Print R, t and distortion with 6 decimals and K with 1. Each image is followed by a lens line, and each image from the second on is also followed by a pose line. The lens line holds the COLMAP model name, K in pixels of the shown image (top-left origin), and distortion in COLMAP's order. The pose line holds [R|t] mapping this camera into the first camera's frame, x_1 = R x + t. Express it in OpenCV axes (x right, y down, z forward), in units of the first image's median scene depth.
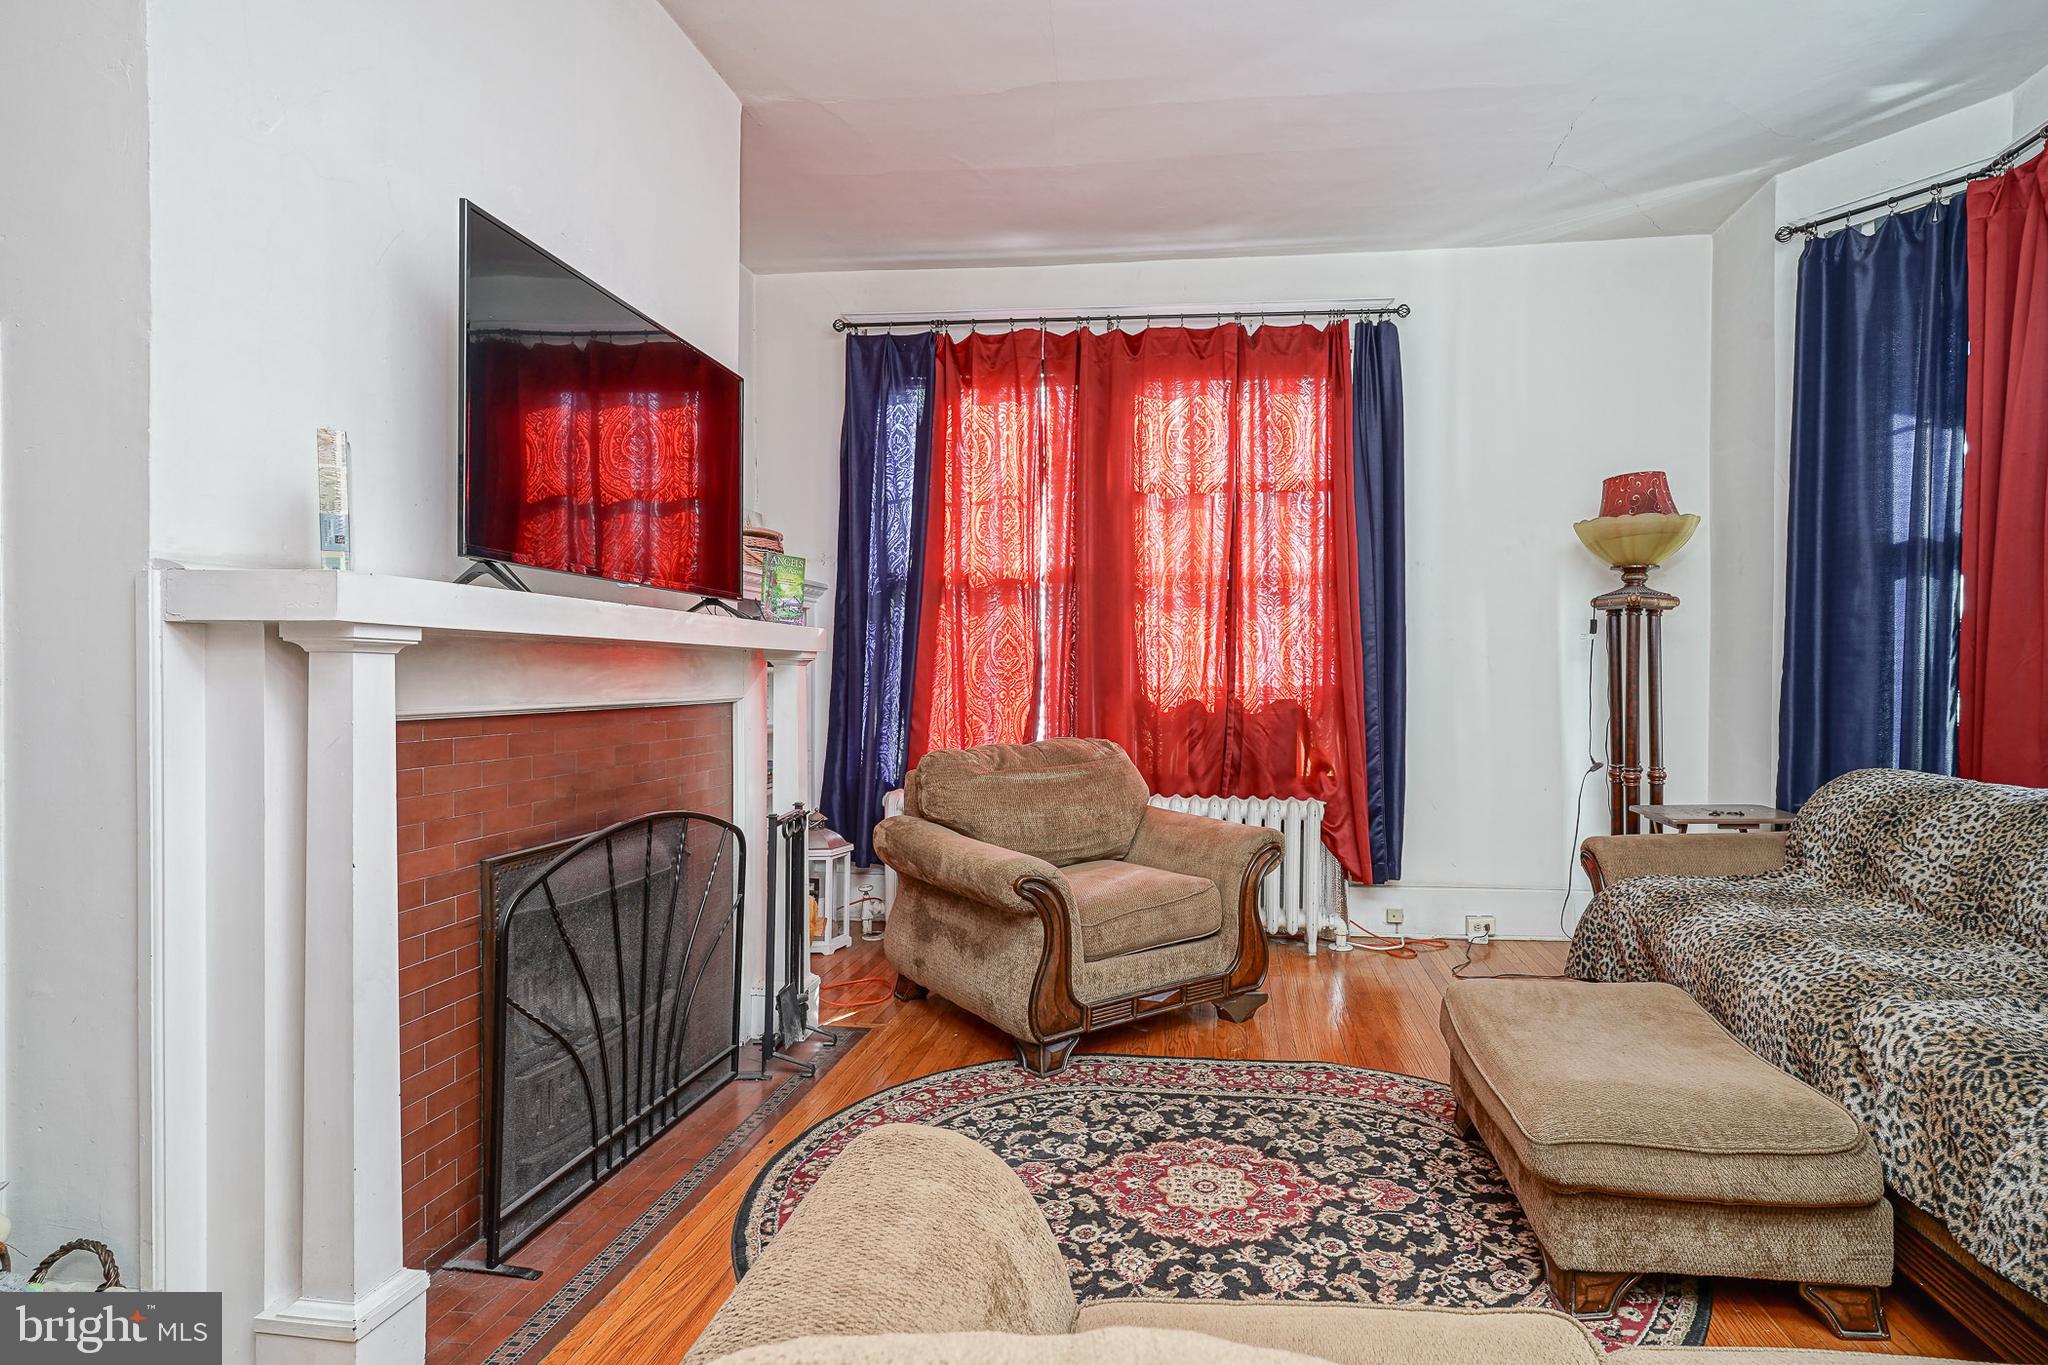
lens RADIAL K [[1061.4, 0, 1100.9], [0, 1061.4, 678.6], [0, 0, 1]] dist [0.024685, 0.005535]
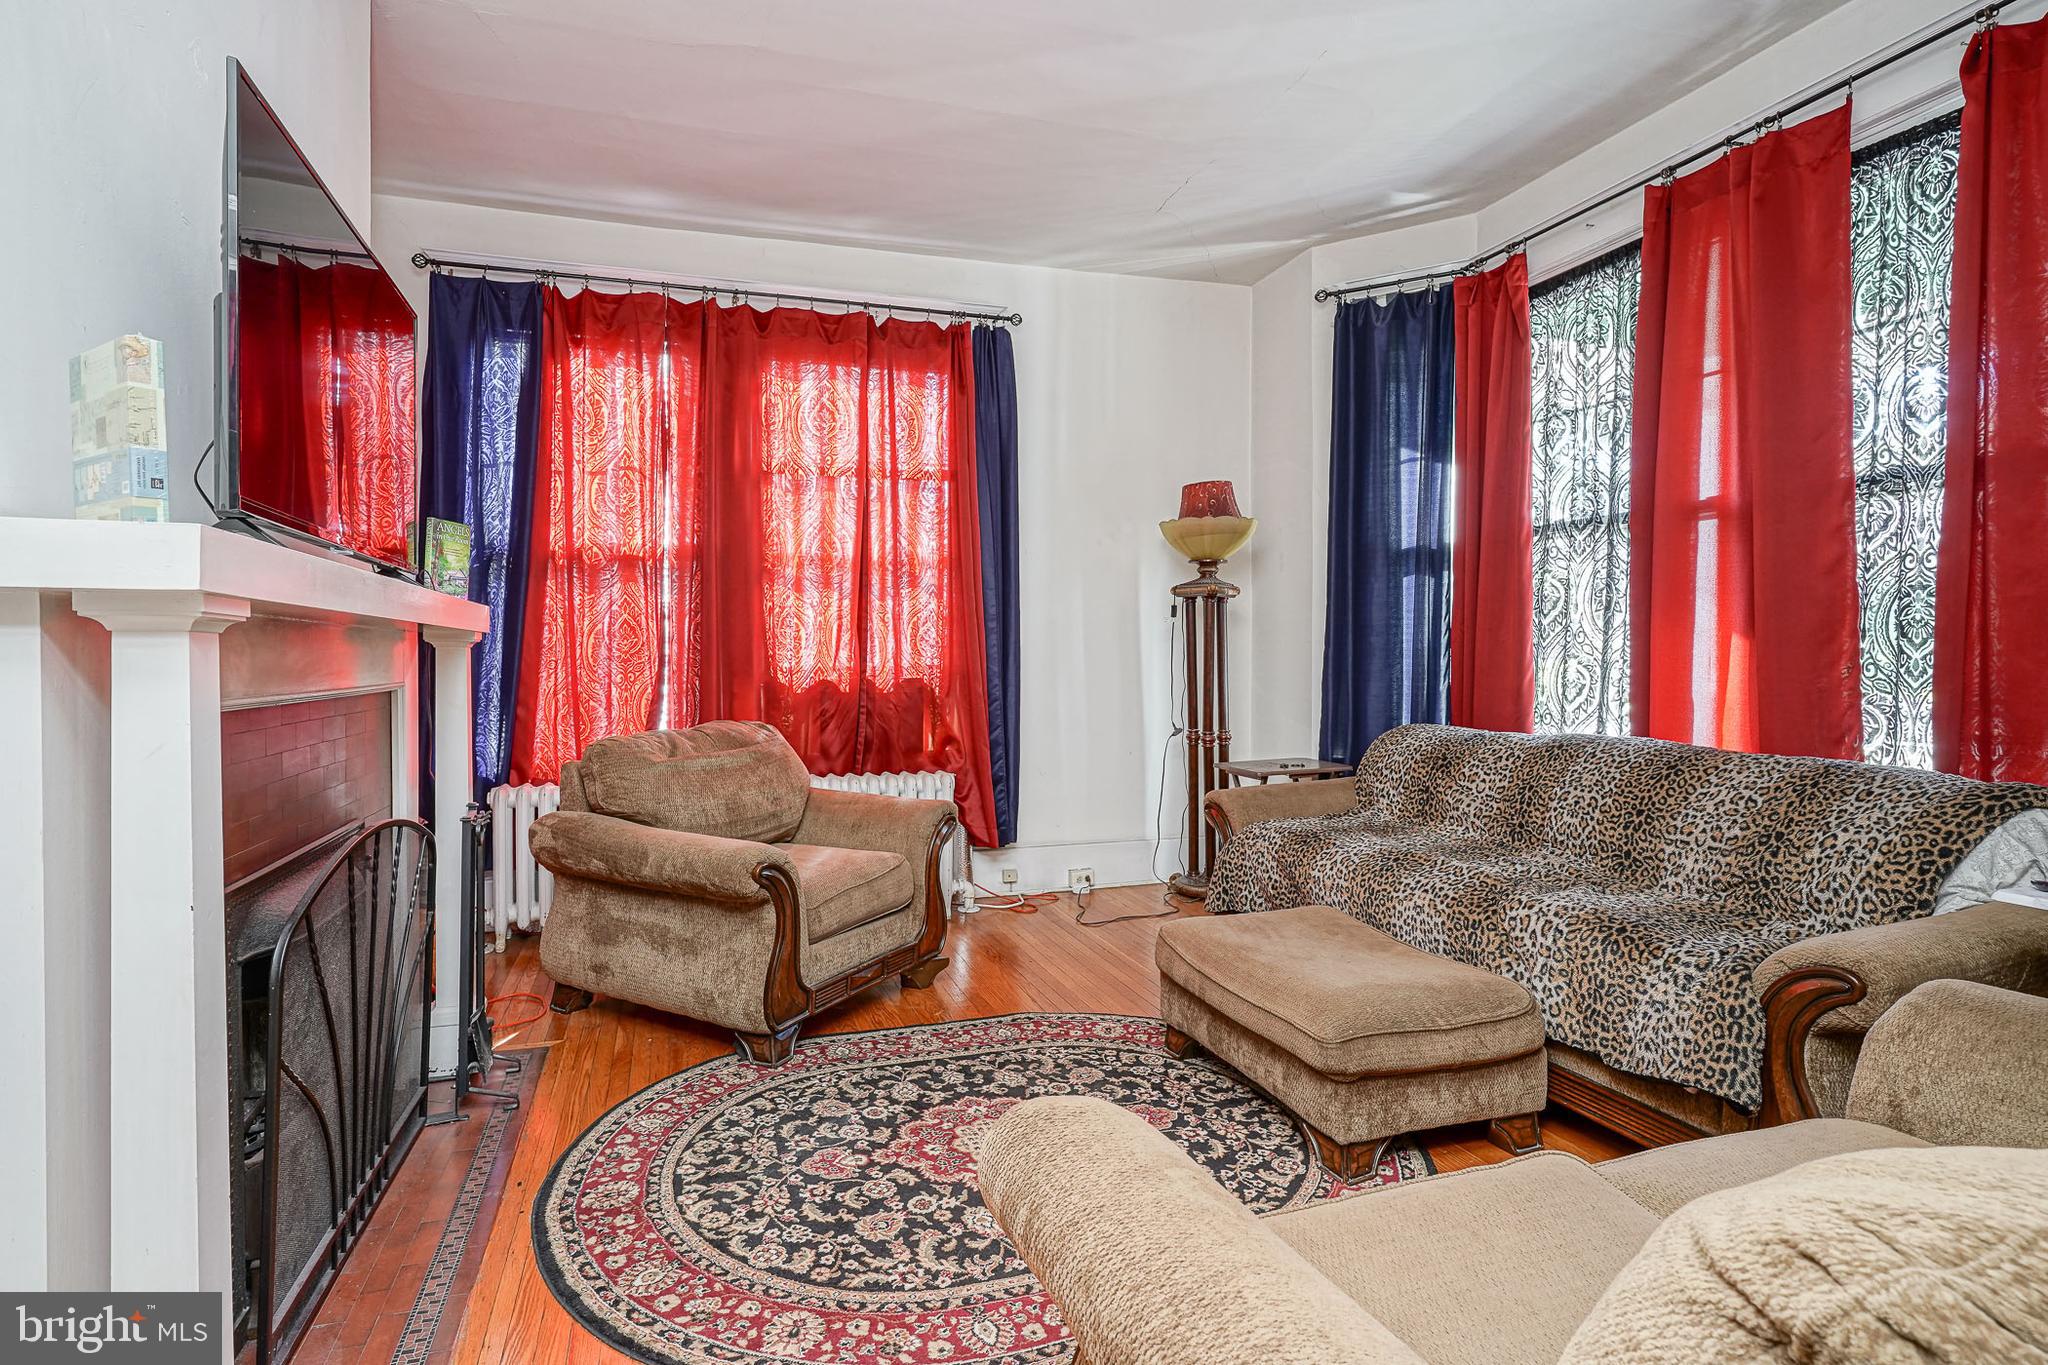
lens RADIAL K [[1061.4, 0, 923.0], [0, 1061.4, 658.6], [0, 0, 1]] dist [0.024685, 0.005535]
pose [[0.925752, -0.009055, 0.378022, -0.290296], [0.009302, 0.999956, 0.001172, -0.001139], [-0.378016, 0.002432, 0.925796, 0.040688]]
